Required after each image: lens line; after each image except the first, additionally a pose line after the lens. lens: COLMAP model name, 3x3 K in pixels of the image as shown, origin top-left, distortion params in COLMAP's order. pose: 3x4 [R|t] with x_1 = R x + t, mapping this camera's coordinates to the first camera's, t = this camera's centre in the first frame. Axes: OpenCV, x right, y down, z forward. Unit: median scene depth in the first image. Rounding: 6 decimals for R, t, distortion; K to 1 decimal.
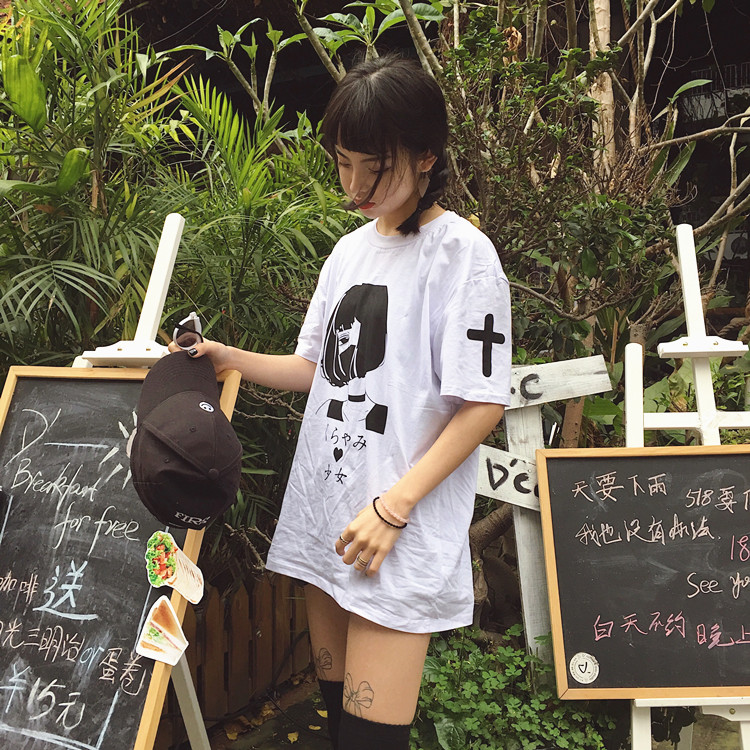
lens RADIAL K [[900.8, 0, 375.0], [0, 900.8, 375.0], [0, 0, 1]] dist [0.267400, -0.424162]
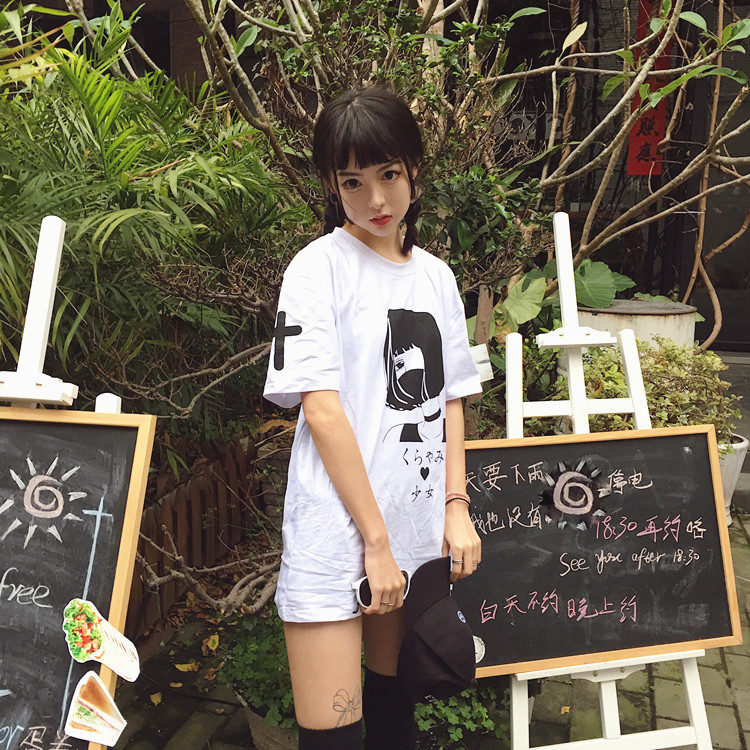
lens RADIAL K [[900.8, 0, 375.0], [0, 900.8, 375.0], [0, 0, 1]] dist [0.267400, -0.424162]
pose [[0.967921, -0.024819, 0.250027, -0.144891], [-0.017832, 0.985814, 0.166889, -0.176688], [-0.250622, -0.165993, 0.953748, 0.062550]]
